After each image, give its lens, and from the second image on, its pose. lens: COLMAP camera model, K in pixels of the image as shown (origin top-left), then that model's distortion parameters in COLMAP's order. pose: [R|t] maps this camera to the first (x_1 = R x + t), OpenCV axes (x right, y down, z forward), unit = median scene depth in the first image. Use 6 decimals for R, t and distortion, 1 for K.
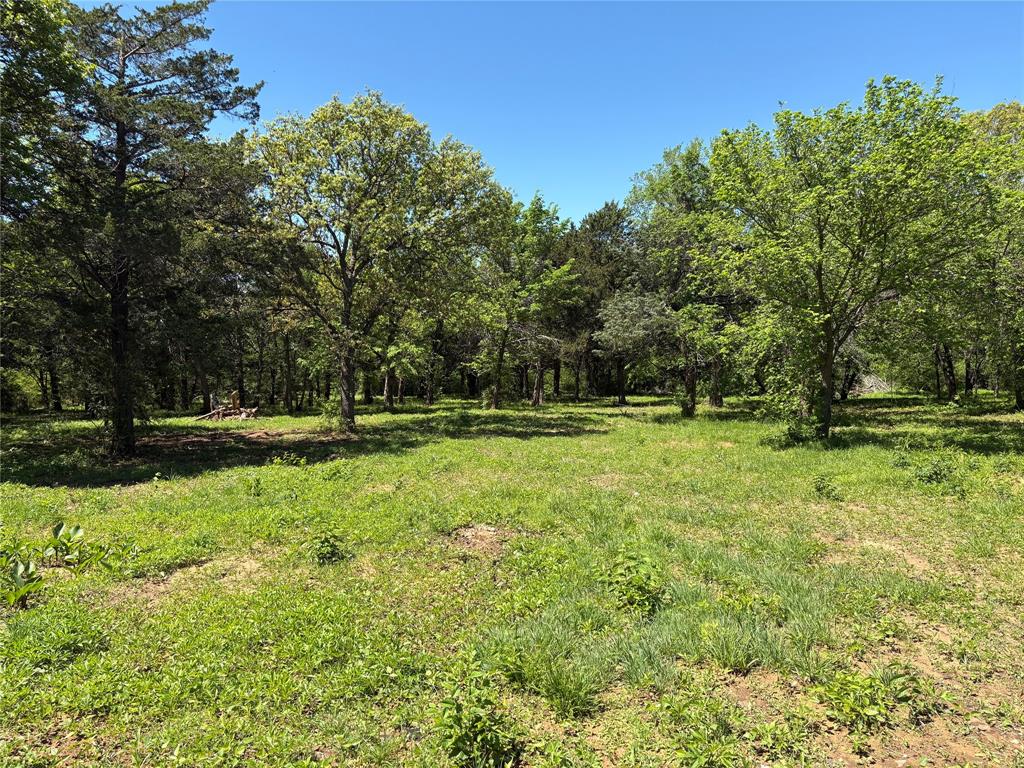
lens RADIAL K [[777.1, 0, 510.1], [0, 777.1, 386.7], [0, 0, 1]] dist [0.046349, -0.020751]
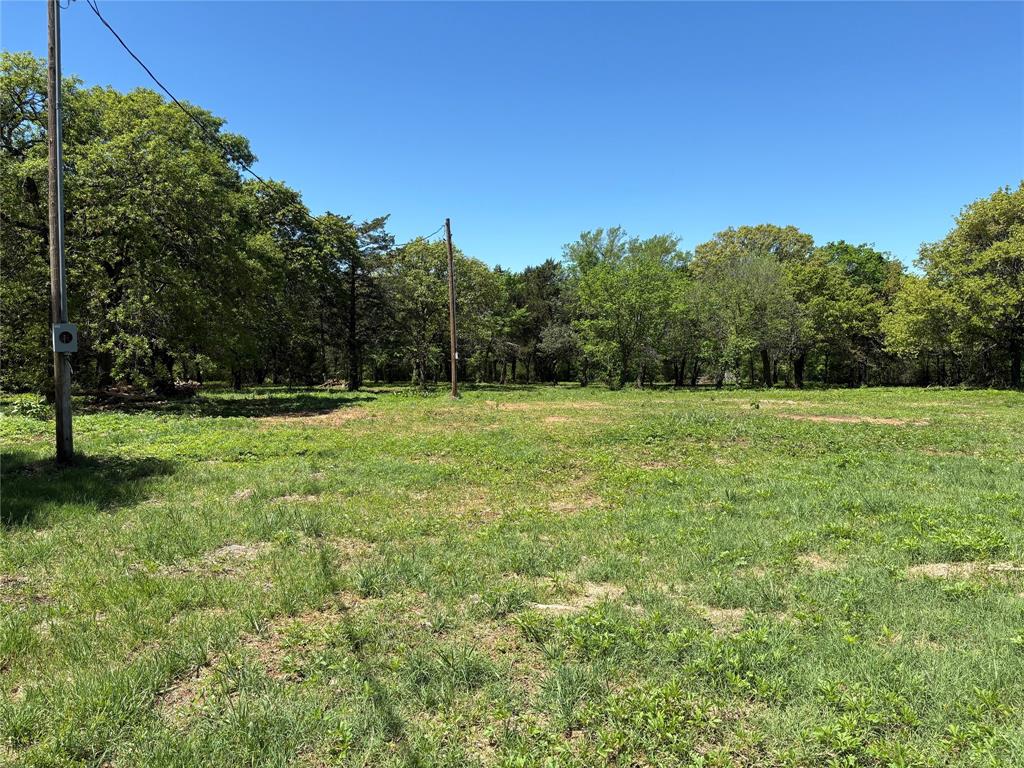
lens RADIAL K [[777.1, 0, 516.2], [0, 777.1, 386.6], [0, 0, 1]] dist [0.046349, -0.020751]
pose [[0.997242, 0.009882, 0.073554, -0.078318], [-0.010325, 0.999931, 0.005643, 0.024506], [-0.073493, -0.006387, 0.997275, -0.839786]]
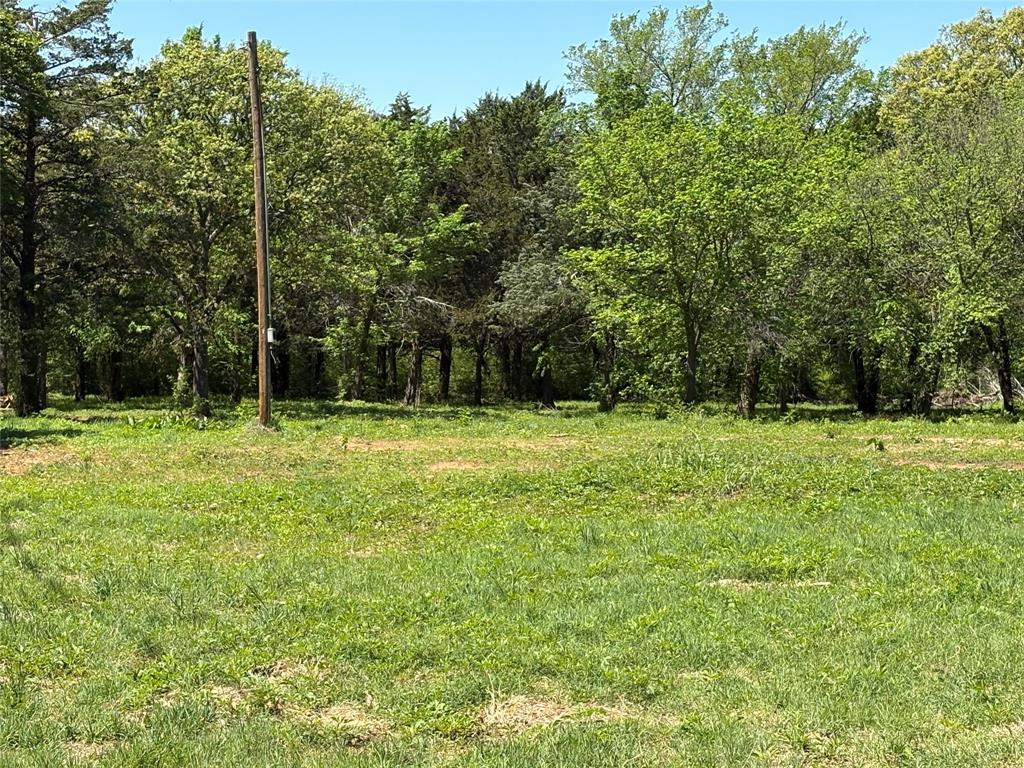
lens RADIAL K [[2223.4, 0, 519.5], [0, 2223.4, 386.4], [0, 0, 1]] dist [0.109510, 0.000000]
pose [[0.995610, 0.018505, 0.091748, -0.059455], [-0.017826, 0.999807, -0.008209, 0.028040], [-0.091882, 0.006537, 0.995748, -1.081860]]
